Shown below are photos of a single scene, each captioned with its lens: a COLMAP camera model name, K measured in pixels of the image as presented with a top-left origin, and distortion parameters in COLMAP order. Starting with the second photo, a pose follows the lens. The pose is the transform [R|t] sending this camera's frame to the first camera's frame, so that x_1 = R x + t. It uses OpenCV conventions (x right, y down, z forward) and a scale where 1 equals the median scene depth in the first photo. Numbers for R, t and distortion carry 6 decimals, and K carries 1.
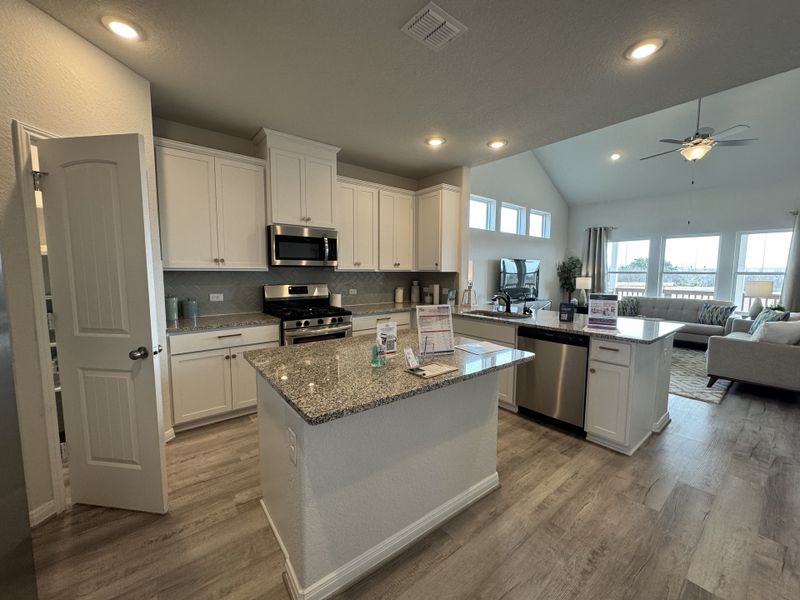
lens RADIAL K [[321.5, 0, 400.2], [0, 321.5, 297.2], [0, 0, 1]] dist [-0.001049, -0.002425]
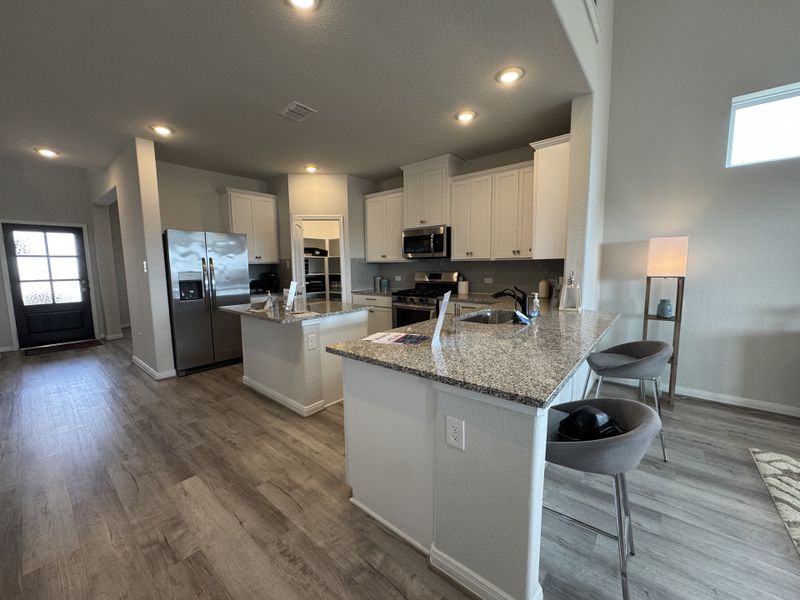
lens RADIAL K [[315.4, 0, 397.0], [0, 315.4, 299.1], [0, 0, 1]] dist [-0.000043, -0.006939]
pose [[0.196896, 0.103719, -0.974923, 1.121293], [-0.060308, 0.993787, 0.093546, -0.048895], [0.978568, 0.040377, 0.201927, 0.737926]]
